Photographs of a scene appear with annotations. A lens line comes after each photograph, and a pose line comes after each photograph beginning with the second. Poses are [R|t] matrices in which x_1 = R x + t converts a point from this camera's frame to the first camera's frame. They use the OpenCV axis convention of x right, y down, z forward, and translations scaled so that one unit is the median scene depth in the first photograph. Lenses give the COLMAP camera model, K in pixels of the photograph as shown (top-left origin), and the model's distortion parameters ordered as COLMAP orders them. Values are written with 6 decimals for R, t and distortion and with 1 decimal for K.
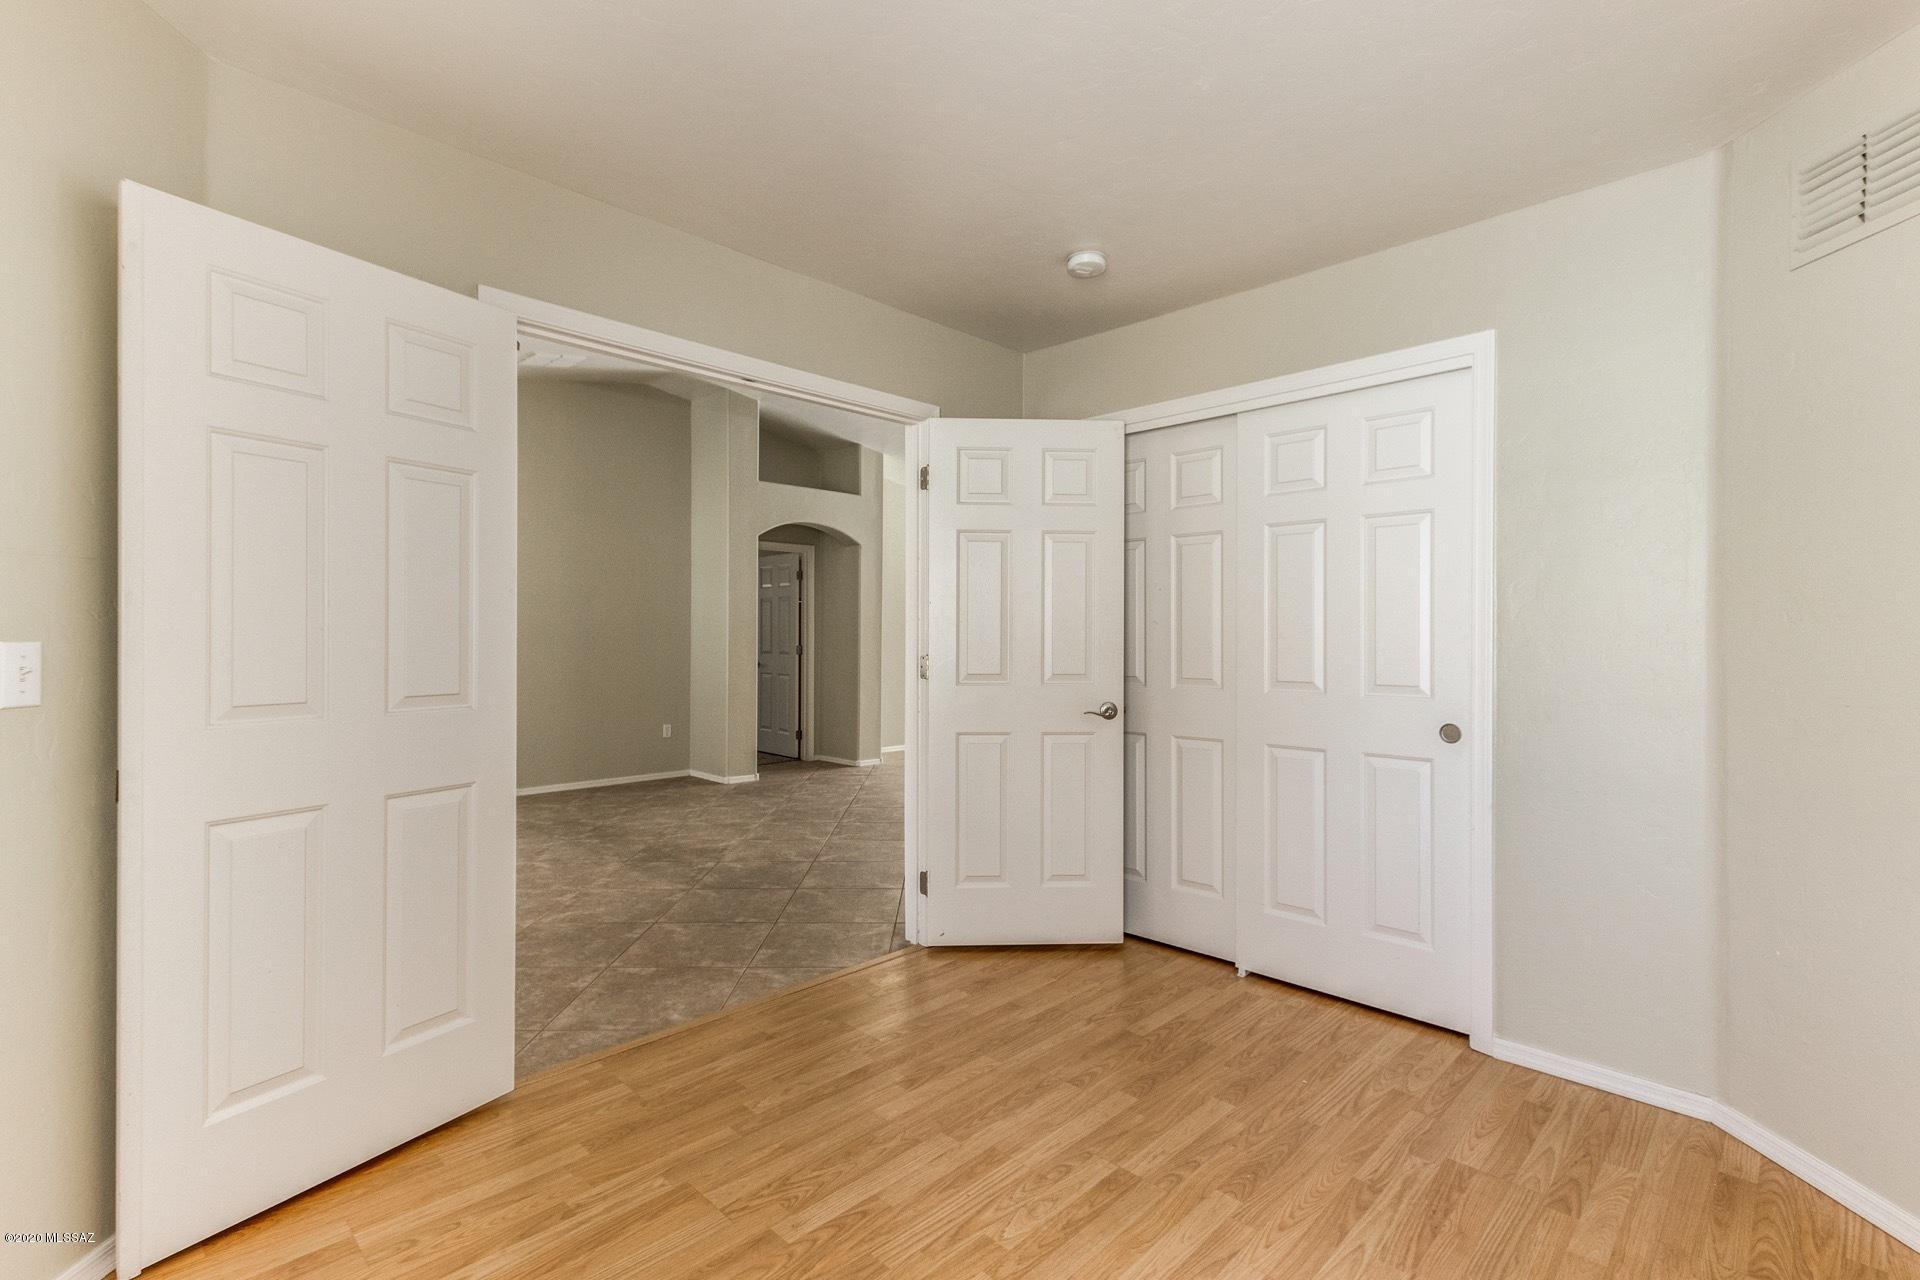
lens RADIAL K [[881.2, 0, 954.0], [0, 881.2, 647.6], [0, 0, 1]] dist [0.008669, -0.001460]
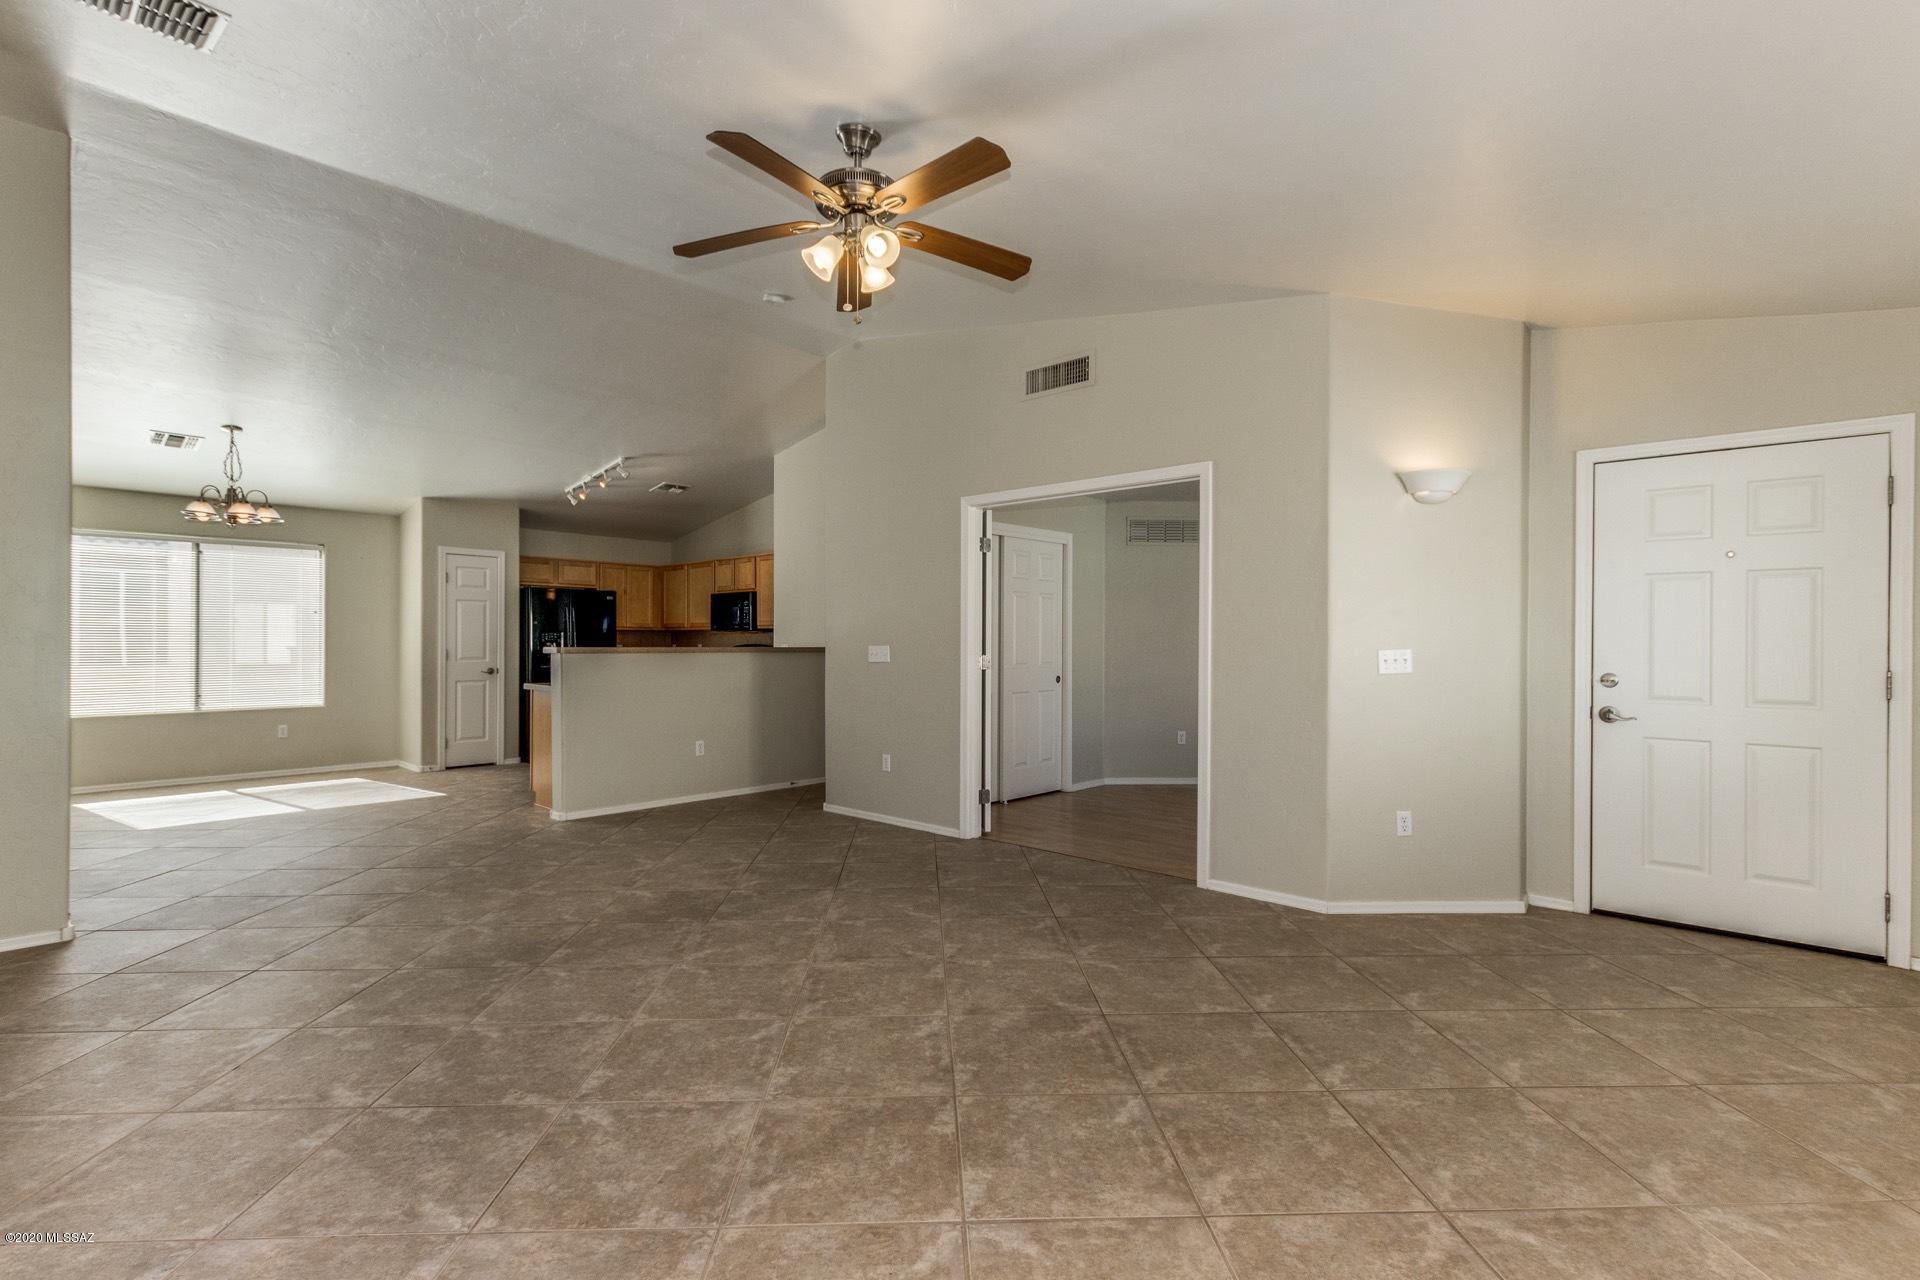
lens RADIAL K [[881.2, 0, 954.0], [0, 881.2, 647.6], [0, 0, 1]] dist [0.008669, -0.001460]
pose [[-0.030928, -0.013479, 0.999431, -1.198604], [0.007480, 0.999878, 0.013717, -0.018596], [-0.999494, 0.007900, -0.030824, 0.804052]]
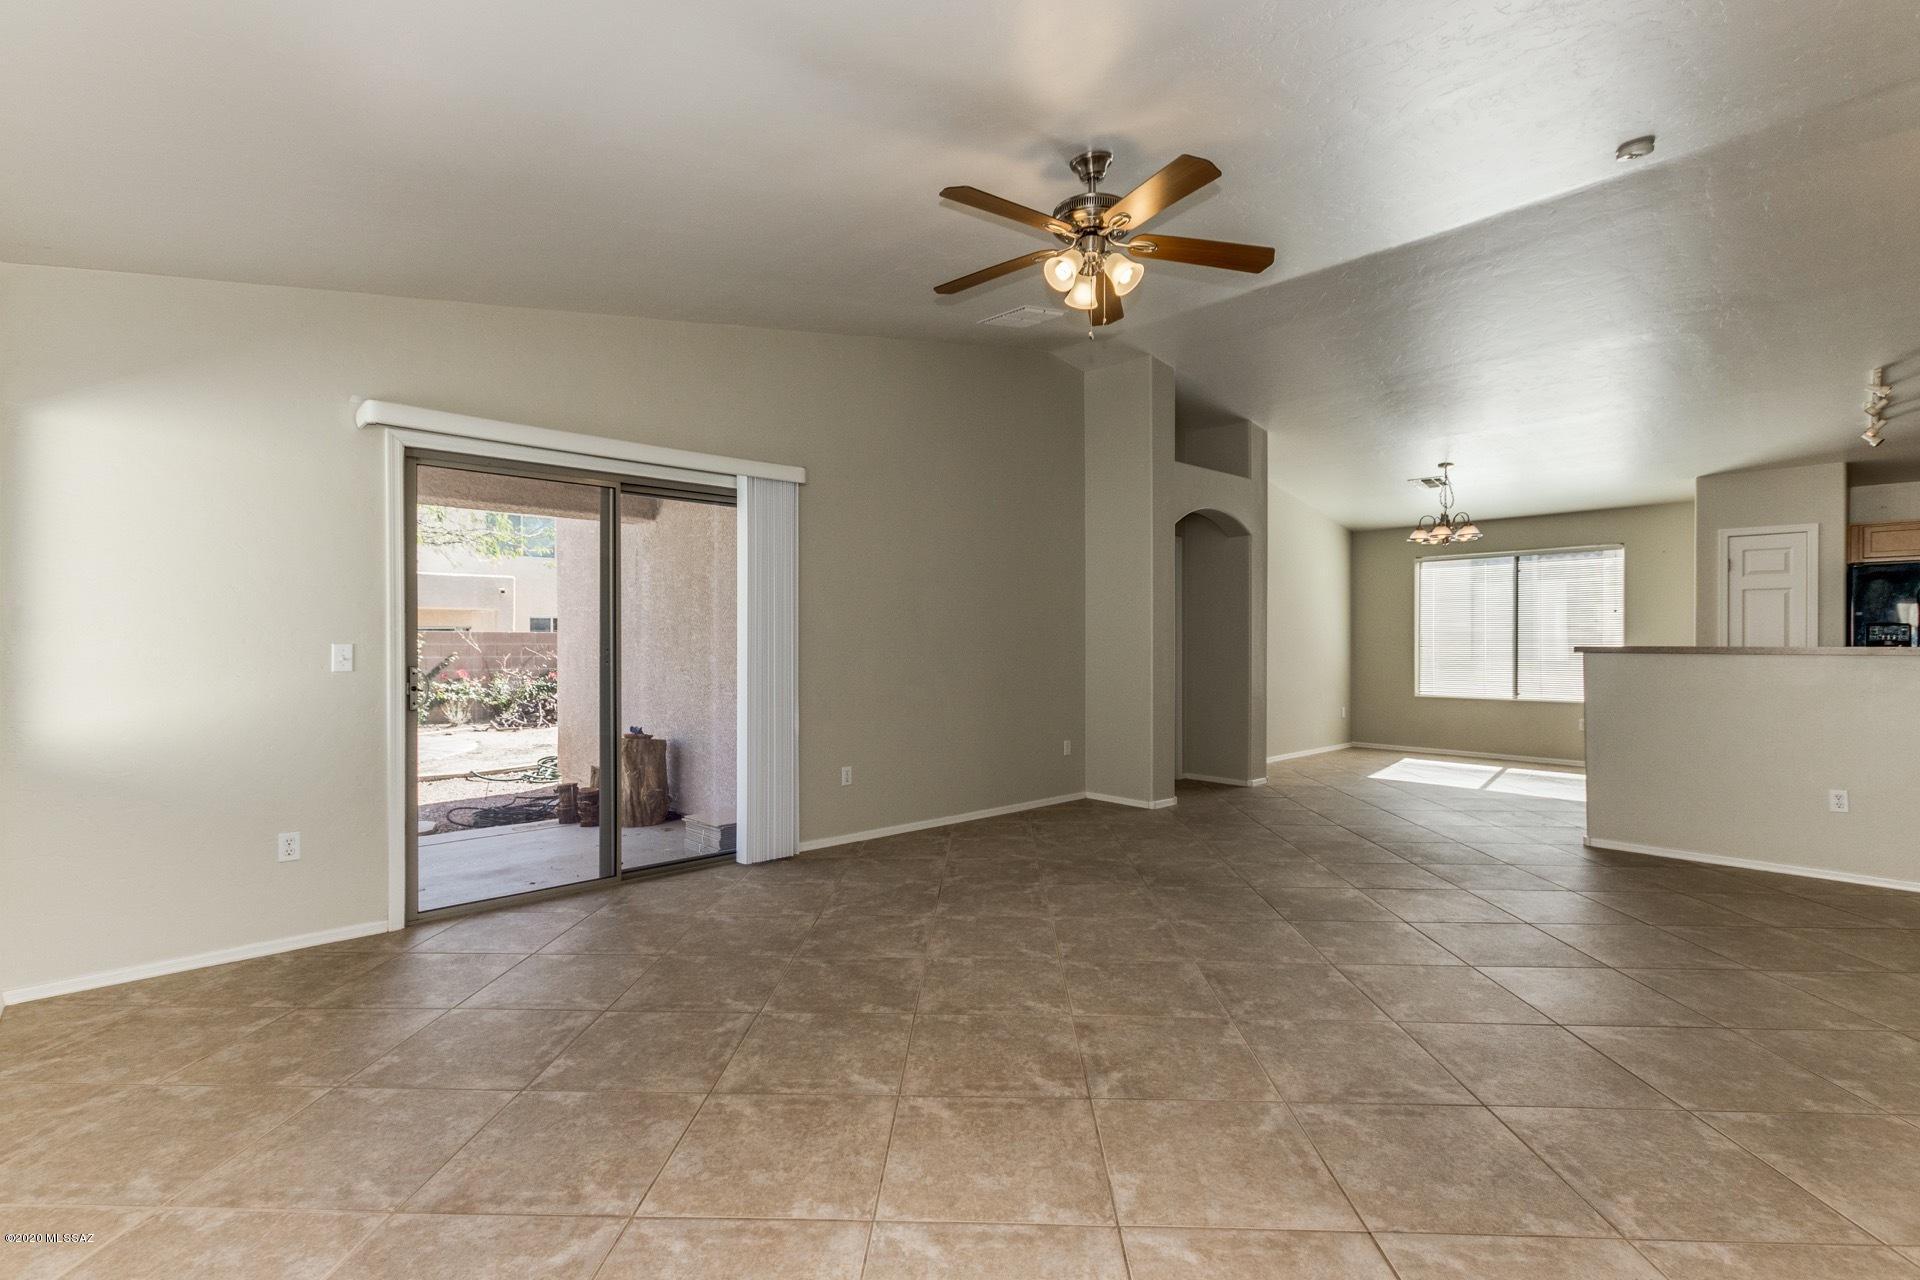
lens RADIAL K [[881.2, 0, 954.0], [0, 881.2, 647.6], [0, 0, 1]] dist [0.008669, -0.001460]
pose [[0.998942, -0.007912, -0.045297, -0.642371], [0.007738, 0.999962, -0.004005, -0.004757], [0.045327, 0.003651, 0.998966, 0.184884]]
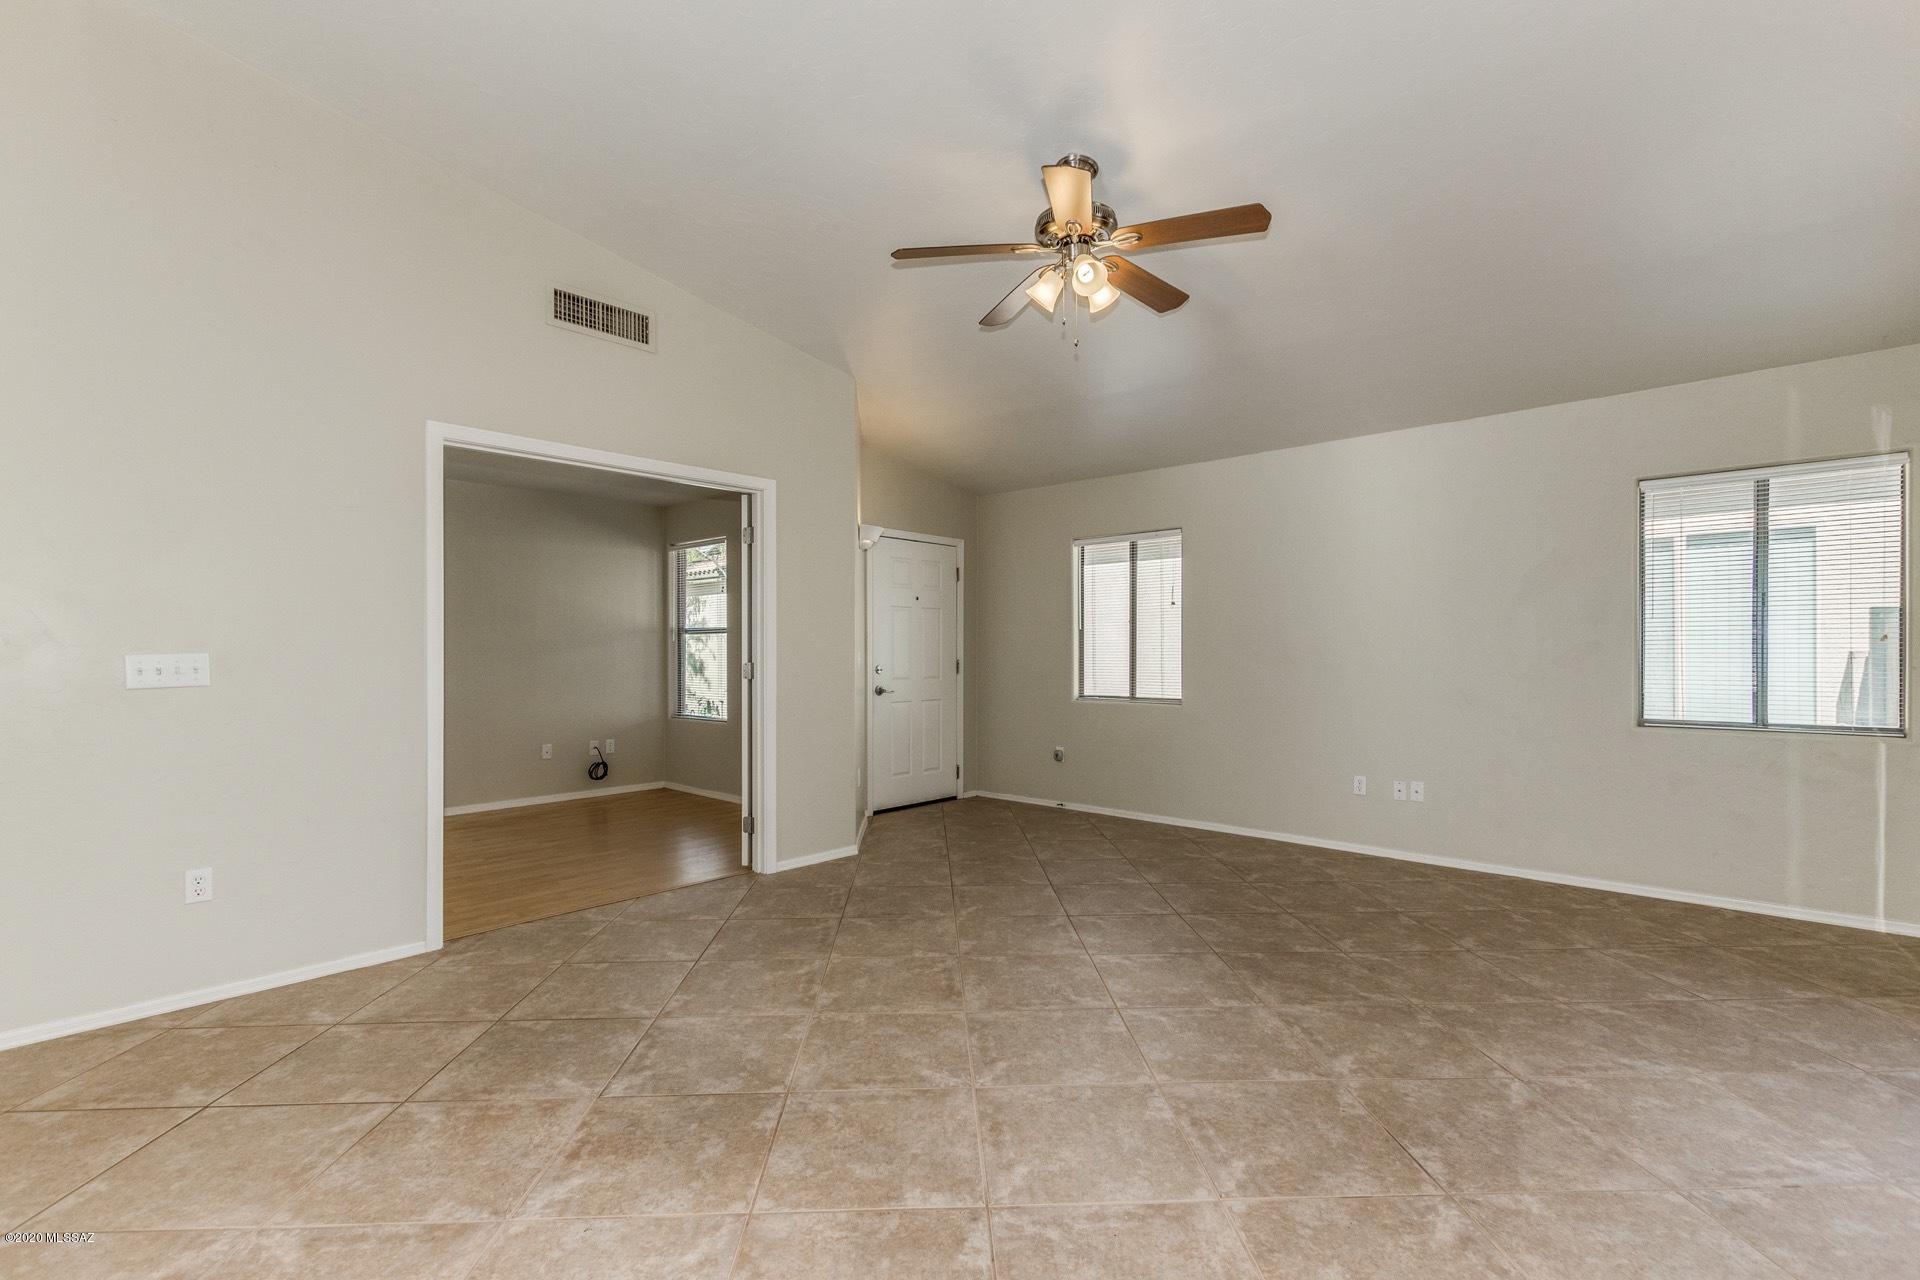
lens RADIAL K [[881.2, 0, 954.0], [0, 881.2, 647.6], [0, 0, 1]] dist [0.008669, -0.001460]
pose [[-0.999549, -0.004989, -0.029623, -0.456095], [-0.005266, 0.999943, 0.009278, -0.017239], [0.029575, 0.009430, -0.999518, 1.520552]]
